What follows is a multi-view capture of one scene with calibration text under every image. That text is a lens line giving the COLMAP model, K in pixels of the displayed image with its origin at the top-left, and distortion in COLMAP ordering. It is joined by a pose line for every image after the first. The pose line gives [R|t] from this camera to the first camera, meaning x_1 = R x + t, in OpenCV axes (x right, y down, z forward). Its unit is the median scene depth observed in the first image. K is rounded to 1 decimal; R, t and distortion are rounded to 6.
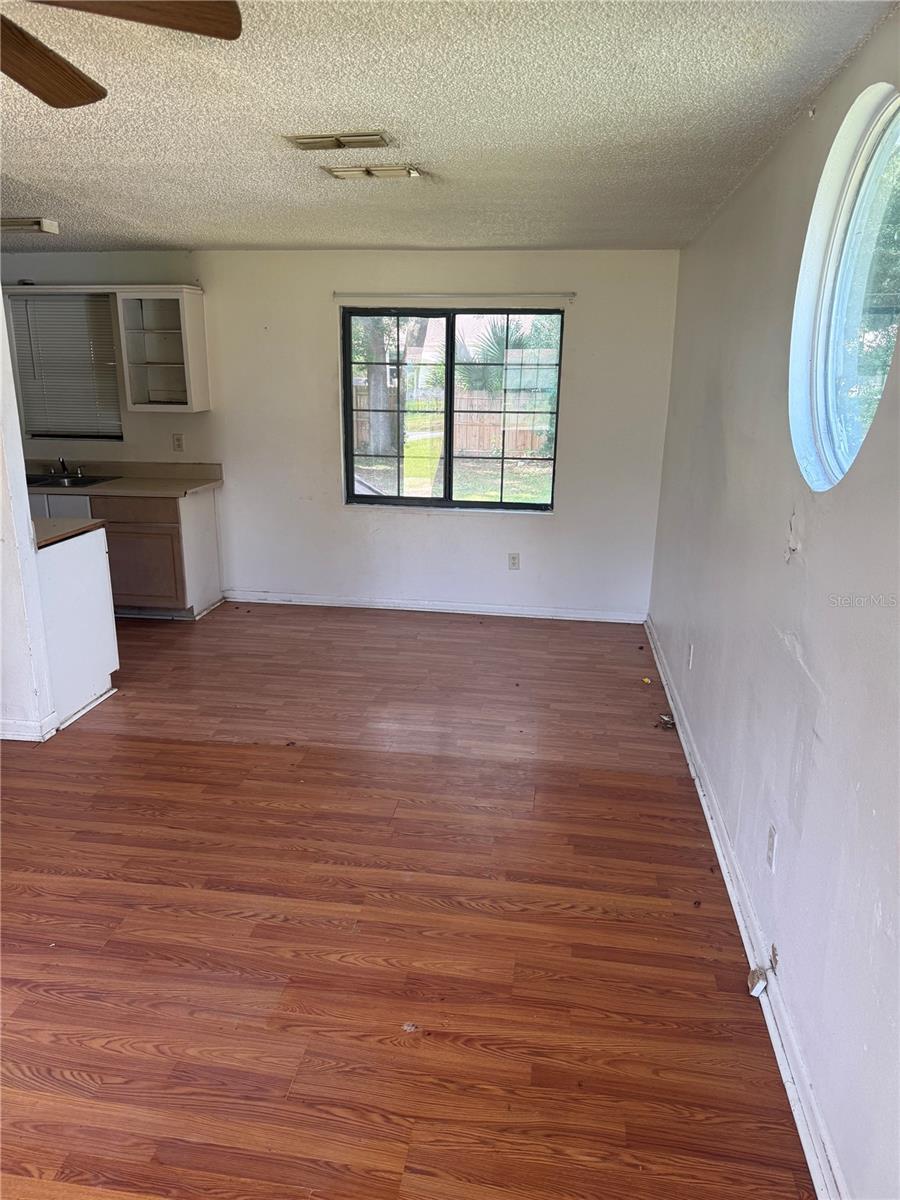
lens RADIAL K [[844.5, 0, 451.3], [0, 844.5, 605.6], [0, 0, 1]] dist [0.047696, -0.084471]
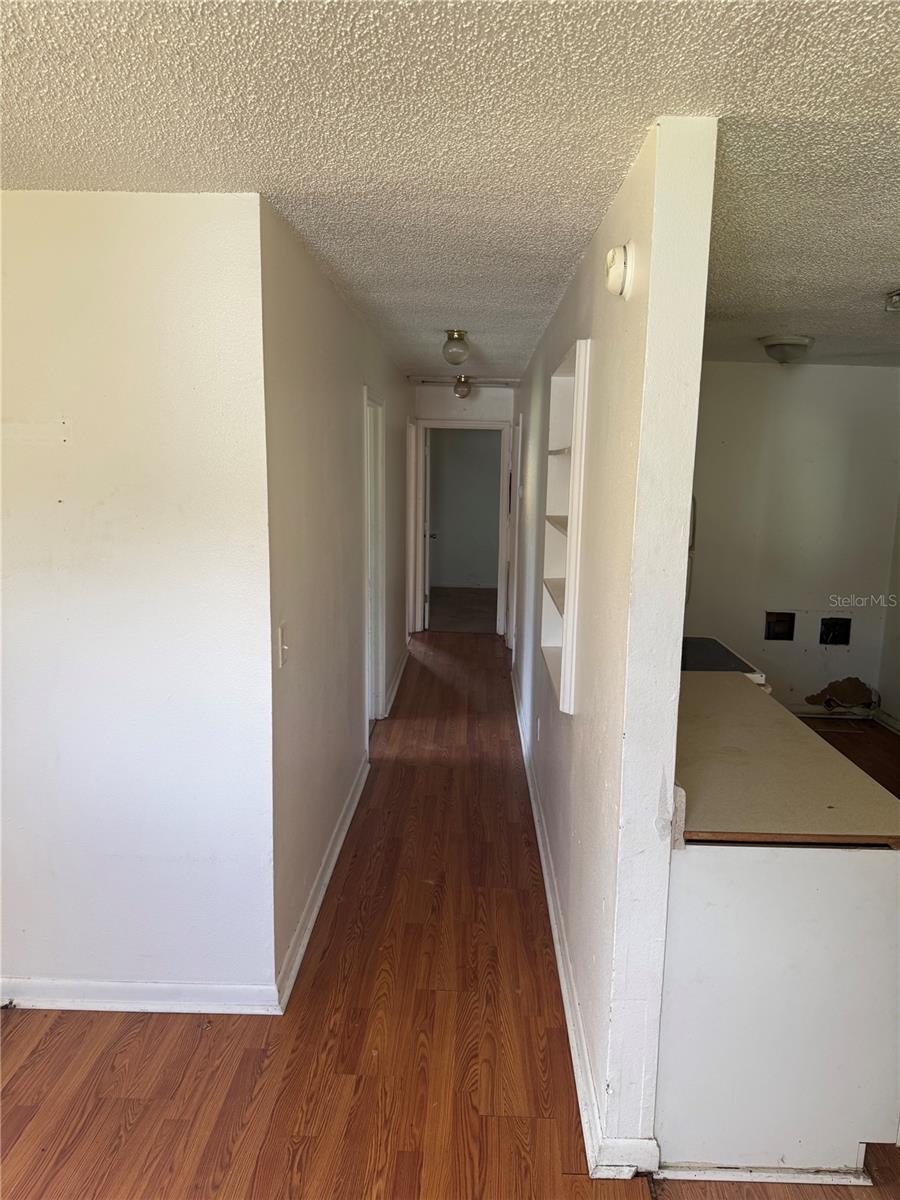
lens RADIAL K [[857.0, 0, 445.8], [0, 857.0, 587.7], [0, 0, 1]] dist [0.030697, -0.059915]
pose [[0.095251, 0.133766, -0.986425, -0.005887], [-0.286048, 0.952815, 0.101587, -0.273457], [0.953469, 0.272489, 0.129020, 0.912616]]
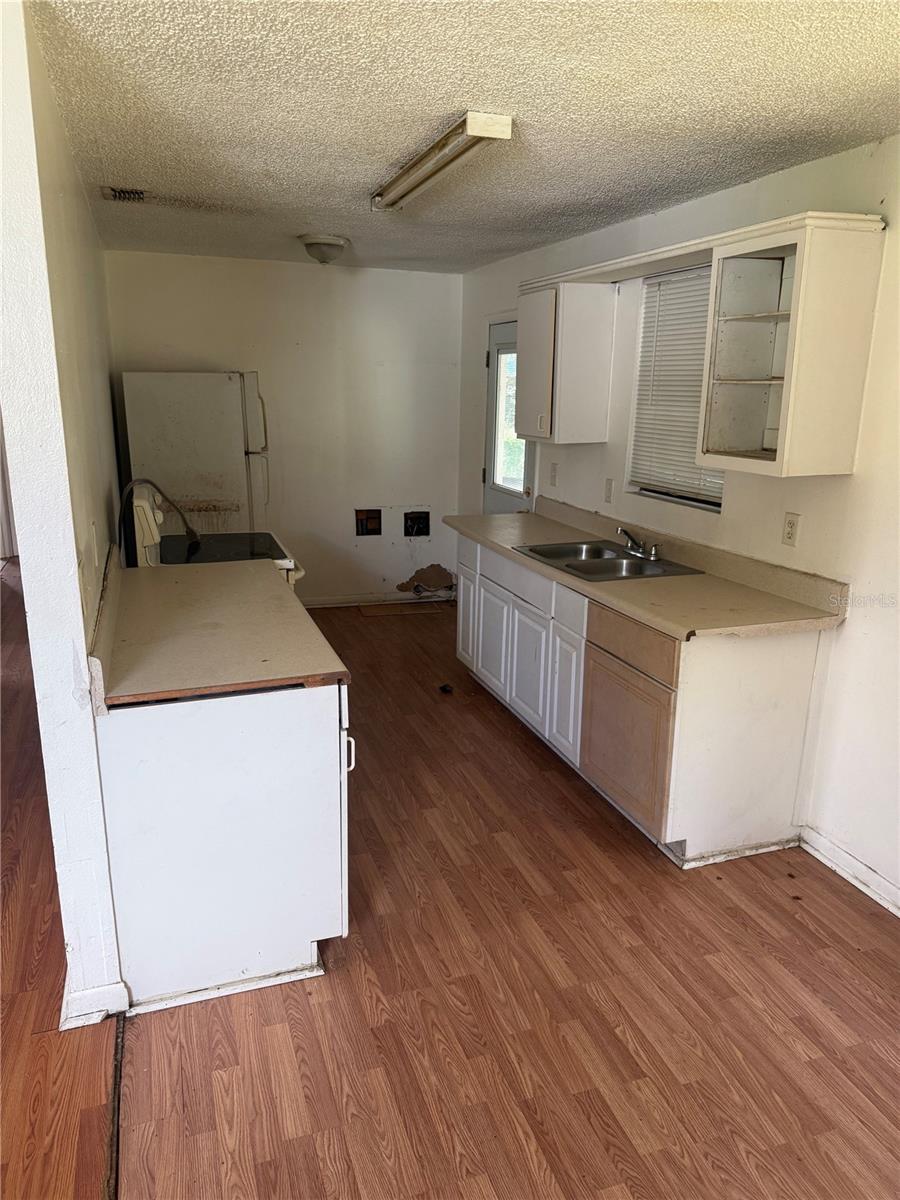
lens RADIAL K [[844.5, 0, 451.3], [0, 844.5, 605.6], [0, 0, 1]] dist [0.047696, -0.084471]
pose [[0.460390, 0.218596, -0.860382, 0.082634], [-0.247348, 0.962413, 0.112164, -0.297117], [0.852561, 0.161174, 0.497154, 1.101055]]
